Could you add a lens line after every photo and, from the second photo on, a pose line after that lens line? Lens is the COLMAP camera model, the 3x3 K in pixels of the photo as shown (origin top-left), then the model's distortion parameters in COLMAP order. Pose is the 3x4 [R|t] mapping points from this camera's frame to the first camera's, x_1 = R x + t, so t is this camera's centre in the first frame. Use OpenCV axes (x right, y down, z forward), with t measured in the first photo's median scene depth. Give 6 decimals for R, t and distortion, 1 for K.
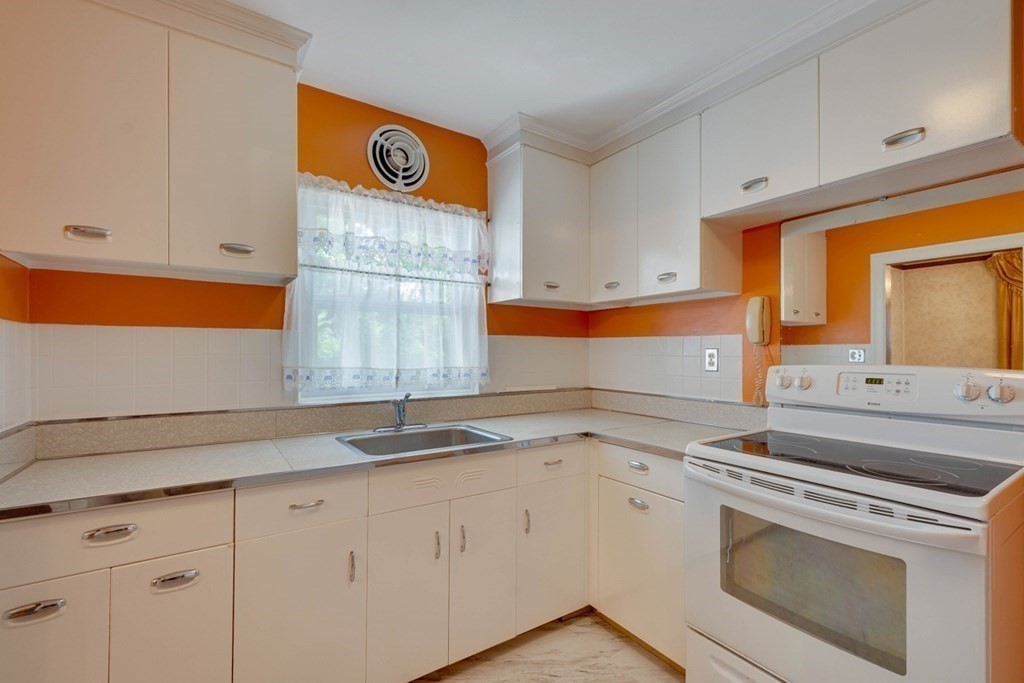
lens RADIAL K [[450.3, 0, 523.3], [0, 450.3, 347.0], [0, 0, 1]] dist [0.011824, -0.002664]
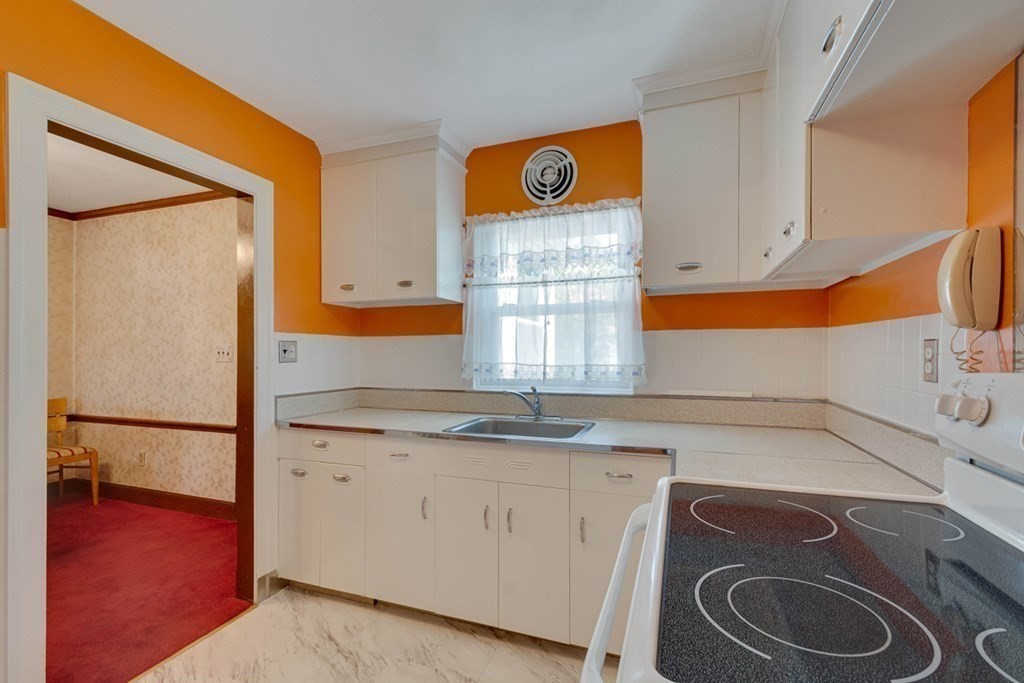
lens RADIAL K [[450.3, 0, 522.1], [0, 450.3, 349.4], [0, 0, 1]] dist [0.011824, -0.002664]
pose [[0.577577, -0.009865, -0.816277, 0.596927], [0.015682, 0.999877, -0.000987, 0.009426], [0.816186, -0.012231, 0.577660, 0.306289]]
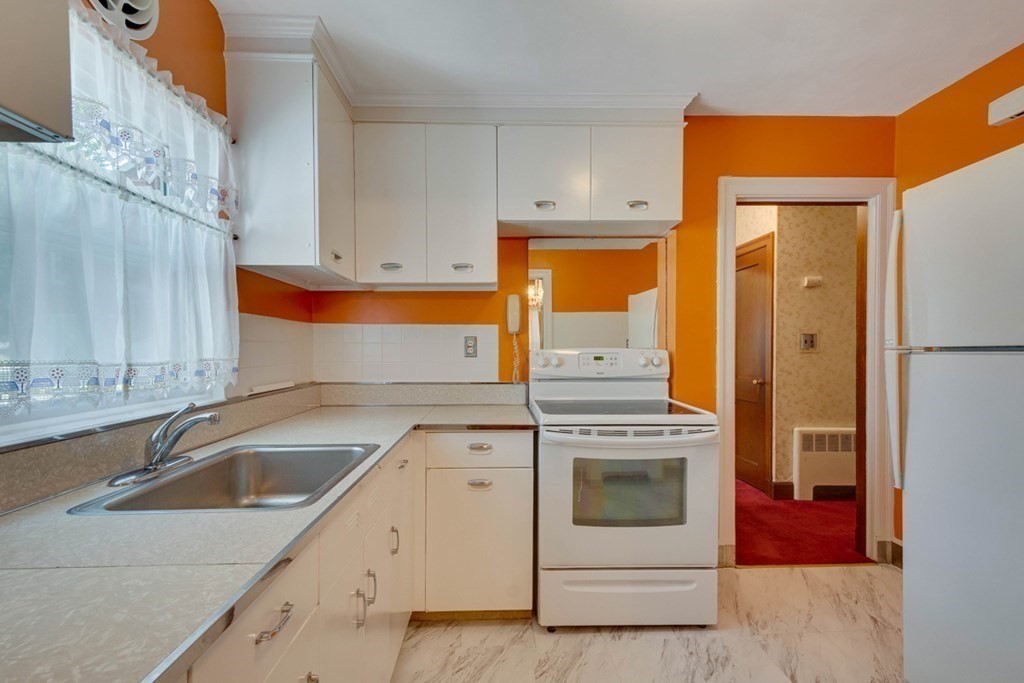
lens RADIAL K [[450.3, 0, 512.7], [0, 450.3, 351.0], [0, 0, 1]] dist [0.011824, -0.002664]
pose [[0.542307, -0.010389, 0.840116, -0.481716], [-0.007212, 0.999829, 0.017019, 0.020772], [-0.840150, -0.015288, 0.542139, 0.317939]]
